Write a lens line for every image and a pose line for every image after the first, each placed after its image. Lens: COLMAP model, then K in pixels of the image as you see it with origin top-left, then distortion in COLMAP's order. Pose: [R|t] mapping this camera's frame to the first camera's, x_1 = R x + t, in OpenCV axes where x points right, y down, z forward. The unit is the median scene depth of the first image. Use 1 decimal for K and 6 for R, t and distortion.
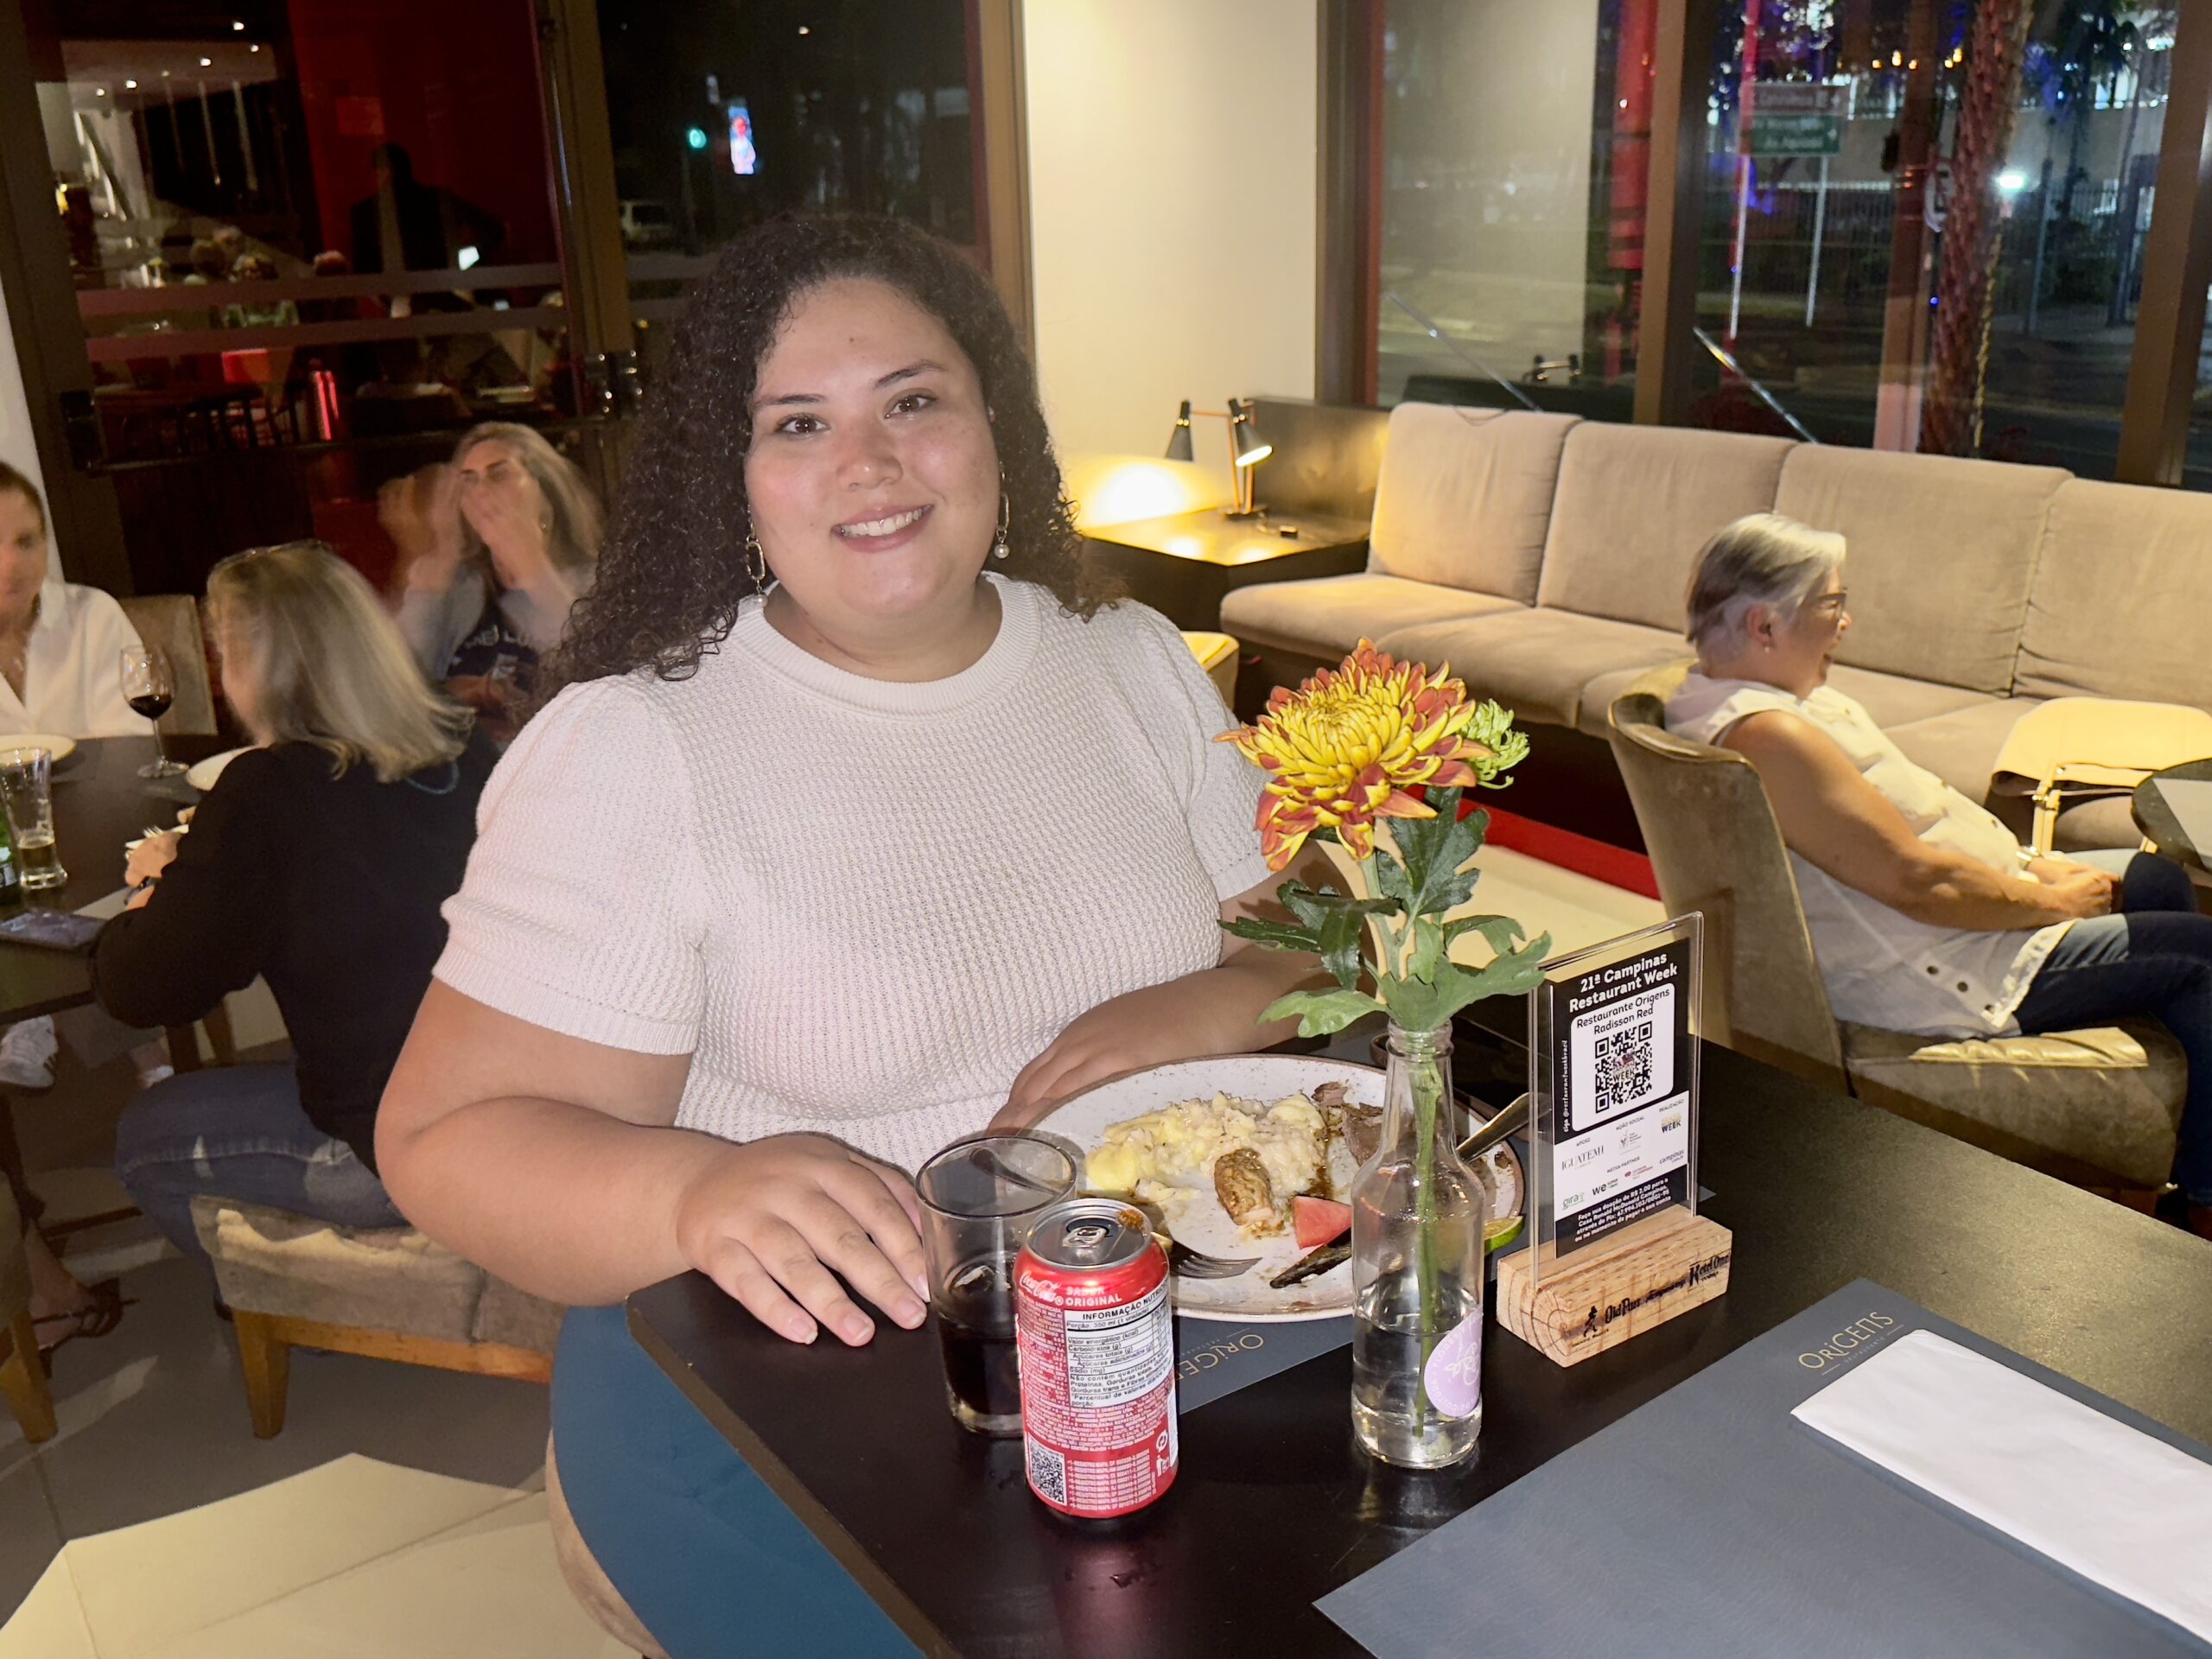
lens RADIAL K [[1971.0, 0, 1106.0], [0, 1971.0, 829.5], [0, 0, 1]] dist [0.107053, 0.006816]
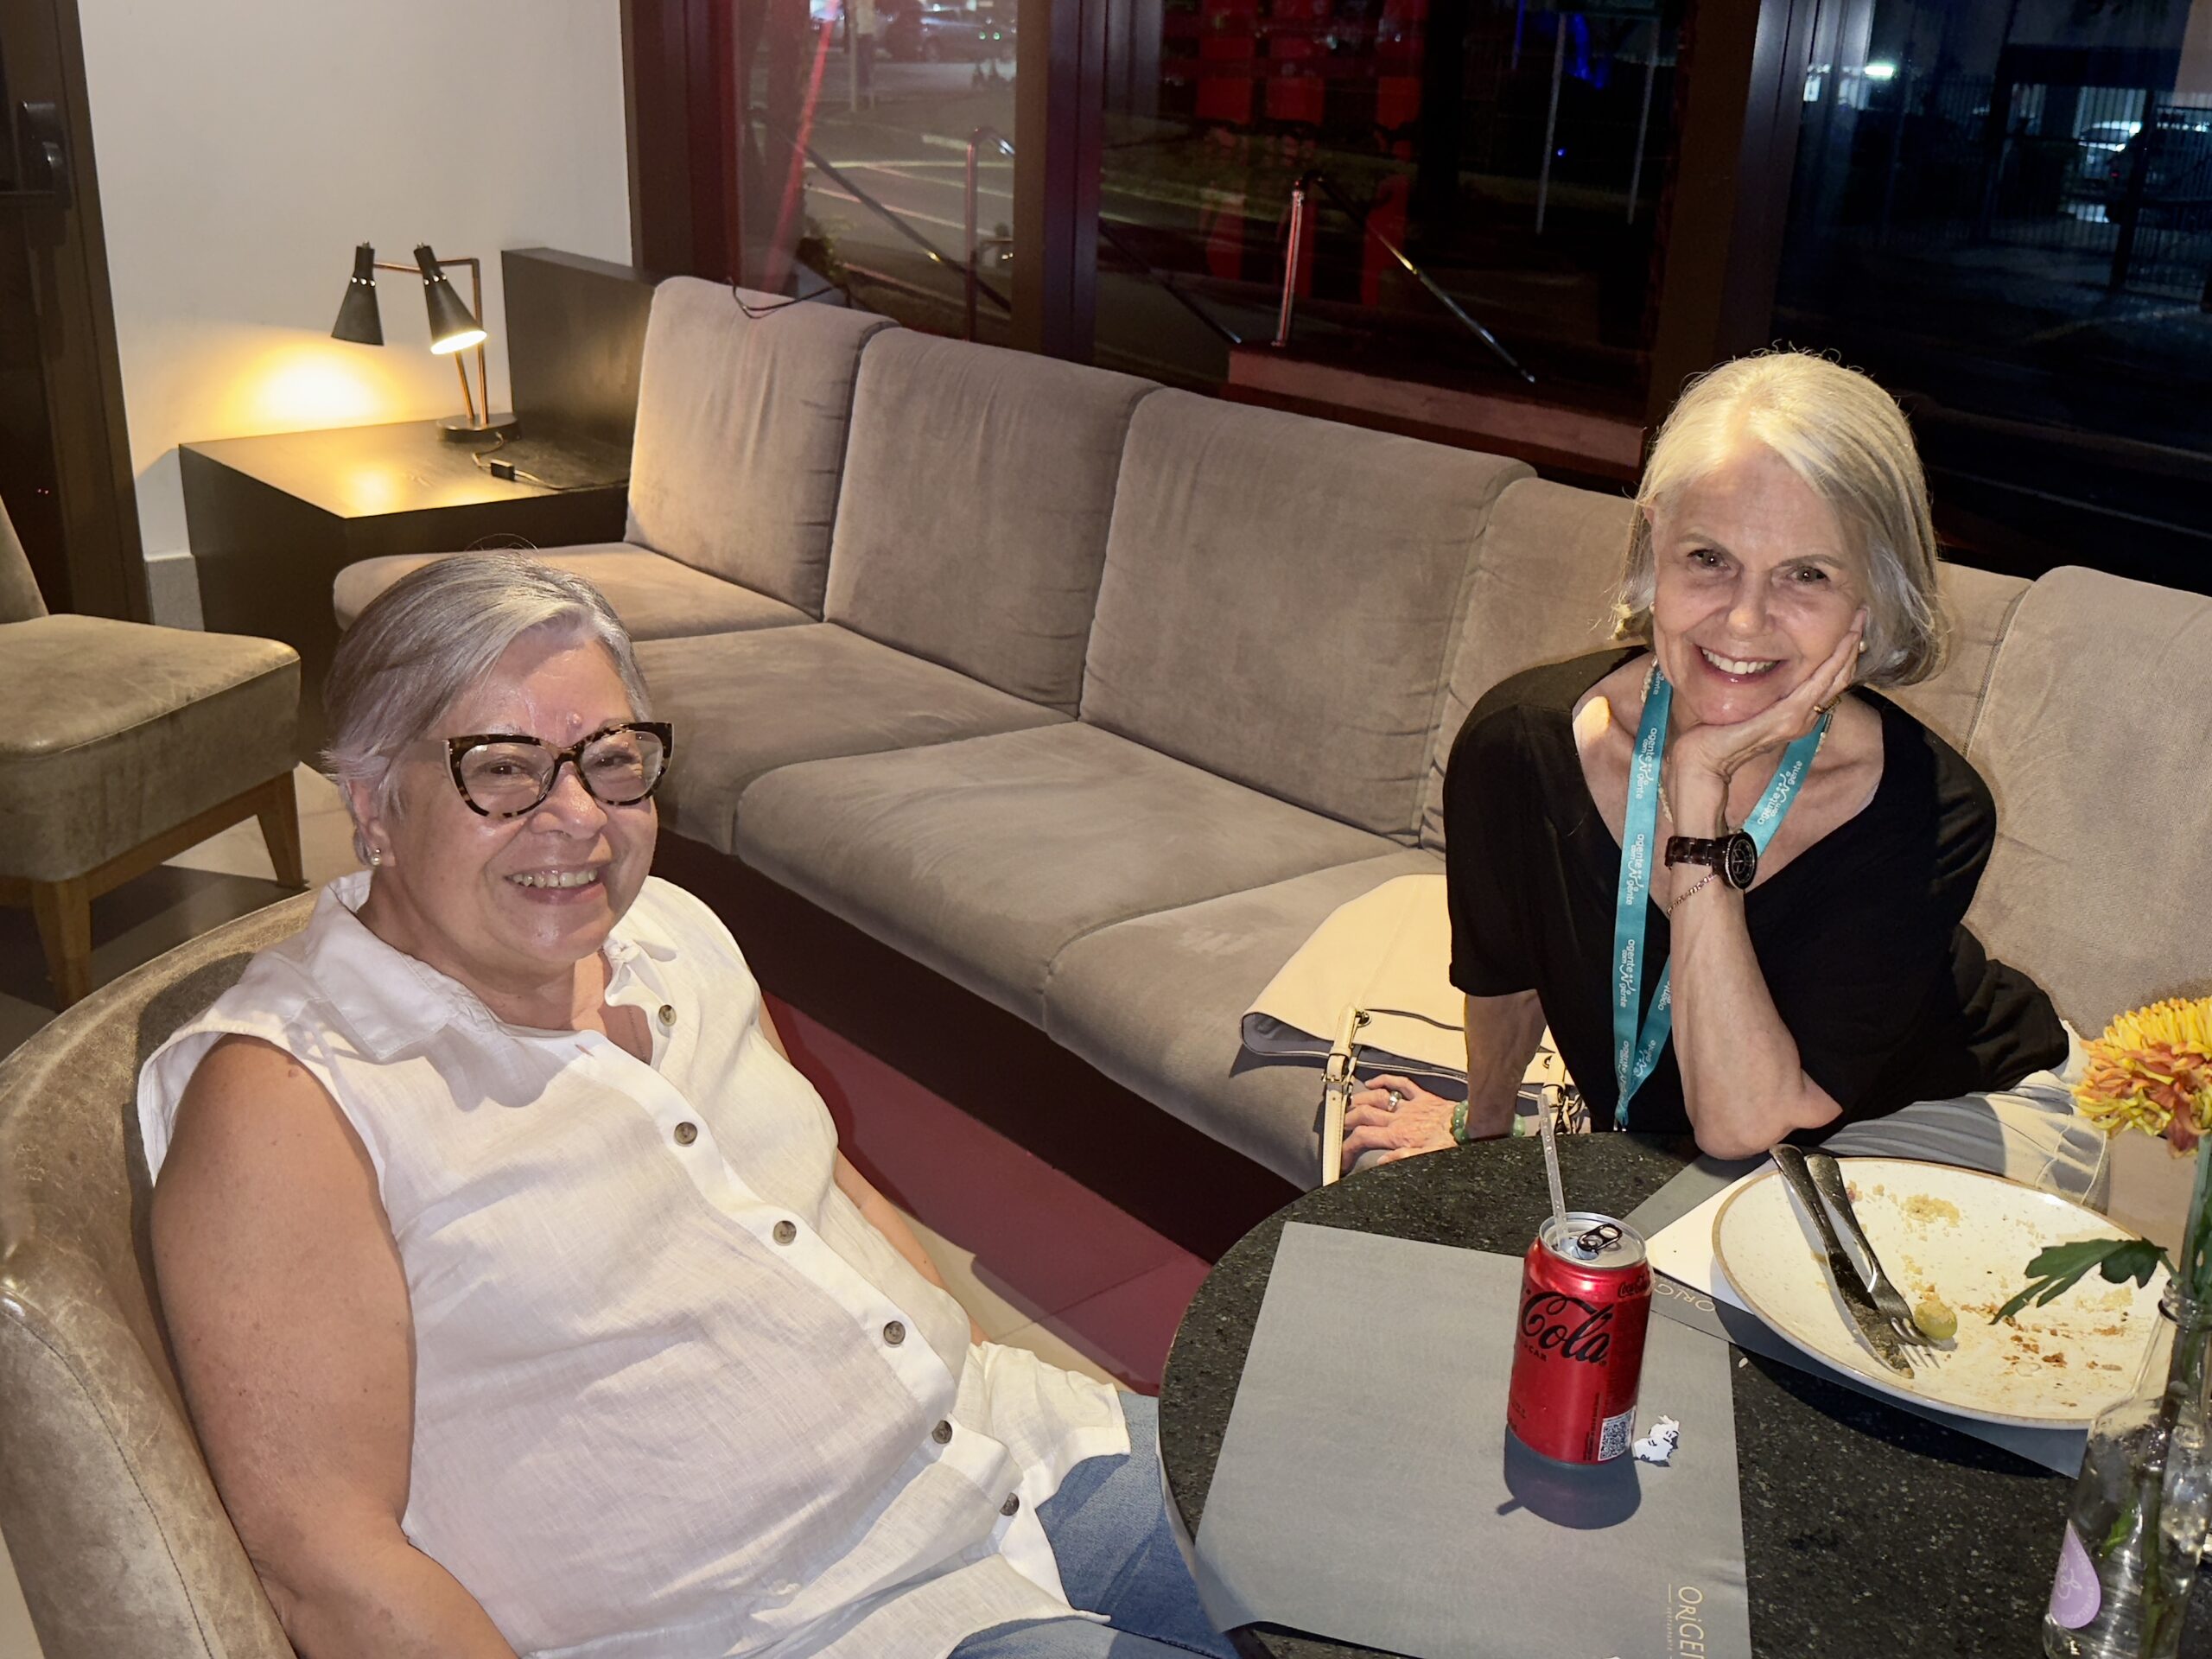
lens RADIAL K [[2276.5, 0, 1106.0], [0, 2276.5, 829.5], [0, 0, 1]] dist [0.140417, -0.014983]
pose [[0.995049, 0.036564, 0.092416, 0.237938], [-0.038838, 0.998982, 0.022926, -0.066024], [-0.091484, -0.026401, 0.995457, 0.276054]]
